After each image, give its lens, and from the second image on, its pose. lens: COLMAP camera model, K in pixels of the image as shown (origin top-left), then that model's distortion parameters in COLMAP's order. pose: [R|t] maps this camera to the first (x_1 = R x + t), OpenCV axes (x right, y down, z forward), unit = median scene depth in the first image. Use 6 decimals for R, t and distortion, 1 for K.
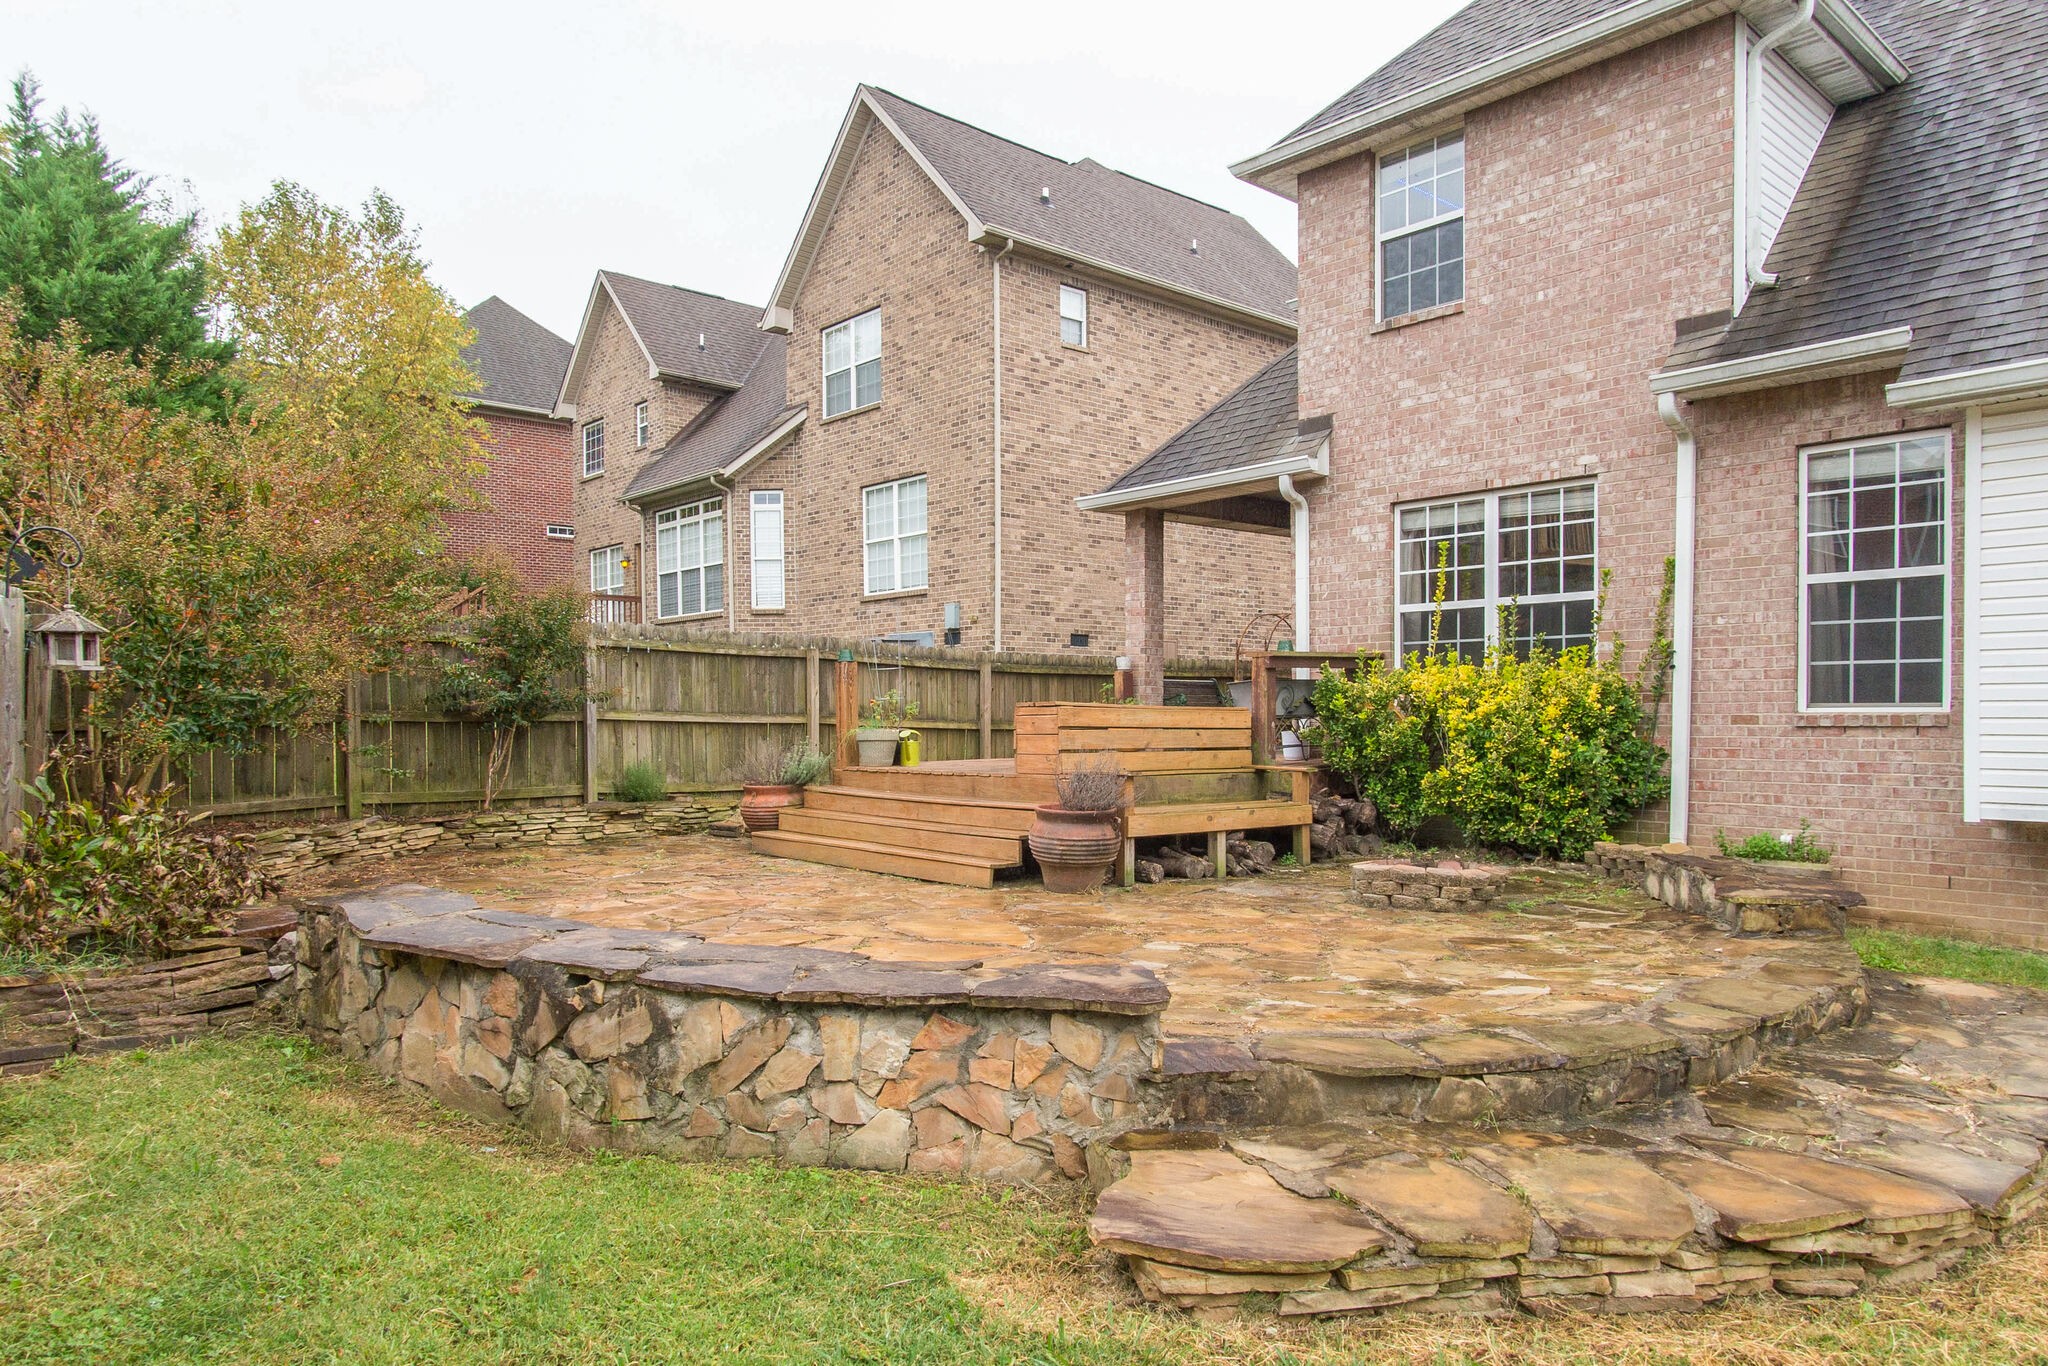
lens RADIAL K [[1321.3, 0, 1027.2], [0, 1321.3, 734.7], [0, 0, 1]] dist [-0.002597, 0.000935]
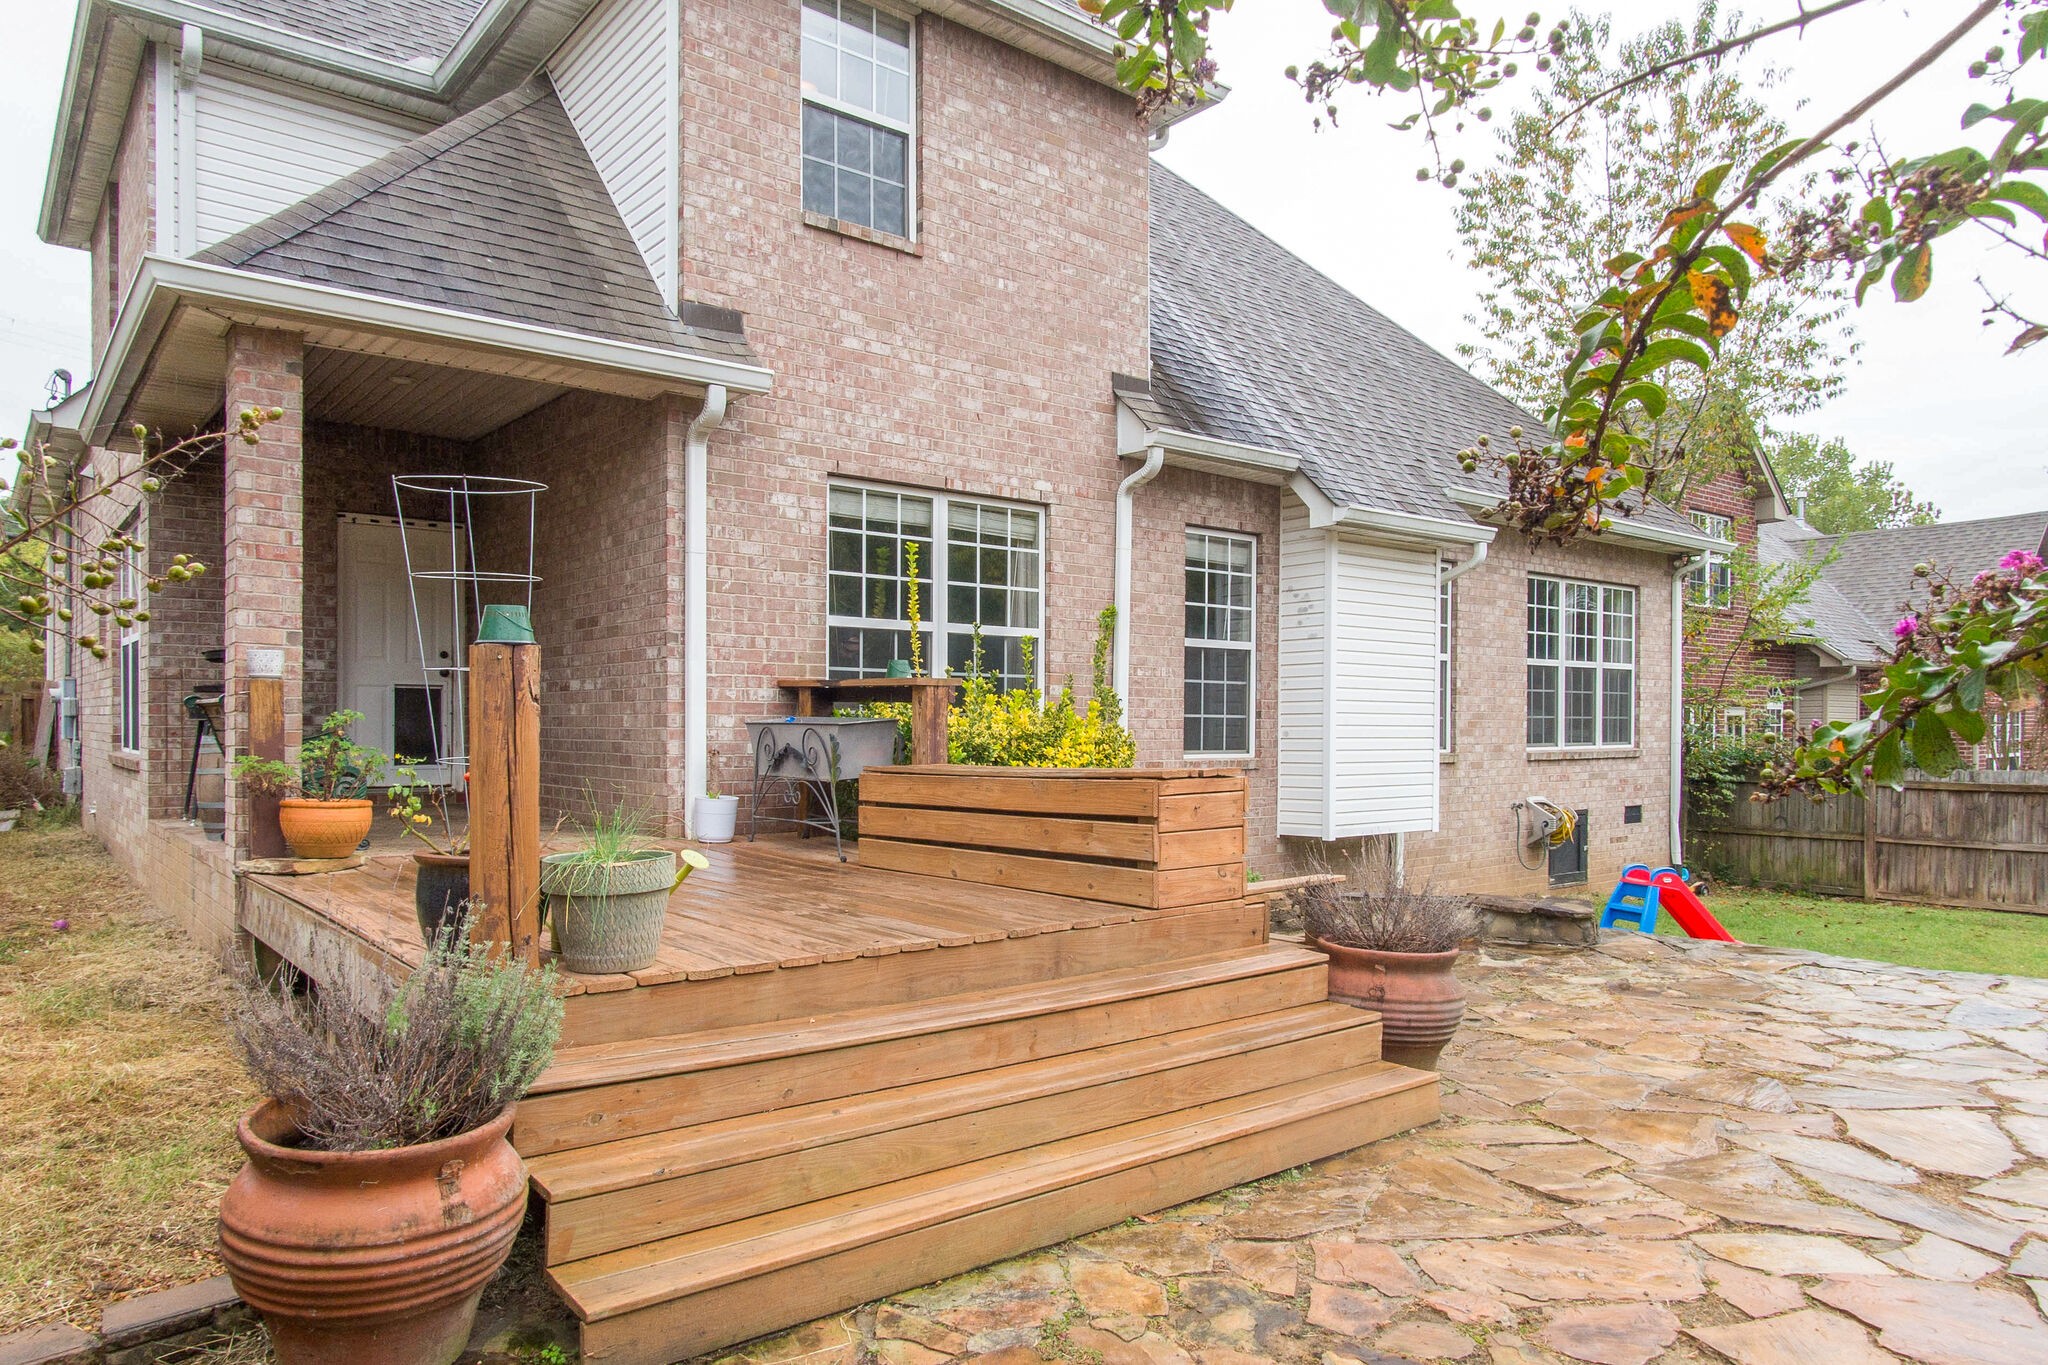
lens RADIAL K [[1321.3, 0, 1027.2], [0, 1321.3, 734.2], [0, 0, 1]] dist [-0.002597, 0.000935]
pose [[0.041263, -0.002277, 0.999146, -0.510300], [0.011152, 0.999936, 0.001818, -0.038446], [-0.999086, 0.011068, 0.041286, 1.004531]]
